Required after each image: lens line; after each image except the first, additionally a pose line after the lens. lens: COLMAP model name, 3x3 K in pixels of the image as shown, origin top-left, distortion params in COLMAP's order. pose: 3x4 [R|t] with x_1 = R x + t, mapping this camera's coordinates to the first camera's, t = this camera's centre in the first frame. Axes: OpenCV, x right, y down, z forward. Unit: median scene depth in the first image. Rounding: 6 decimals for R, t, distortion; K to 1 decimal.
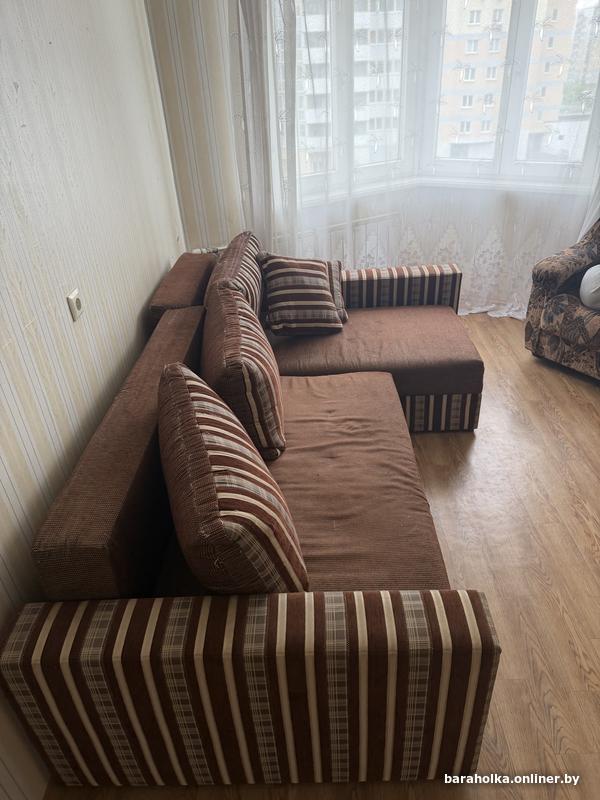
lens RADIAL K [[565.6, 0, 298.1], [0, 565.6, 401.3], [0, 0, 1]] dist [0.067451, -0.085393]
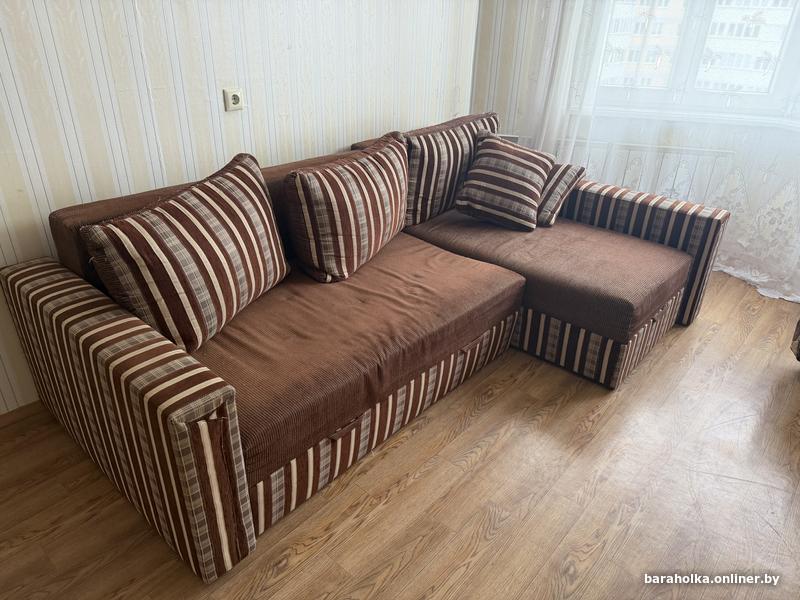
lens RADIAL K [[565.6, 0, 394.3], [0, 565.6, 300.0], [0, 0, 1]] dist [0.067451, -0.085393]
pose [[0.749048, 0.371529, -0.548537, 0.479922], [-0.402680, 0.912784, 0.068362, 0.004099], [0.526094, 0.169678, 0.833327, 0.137434]]
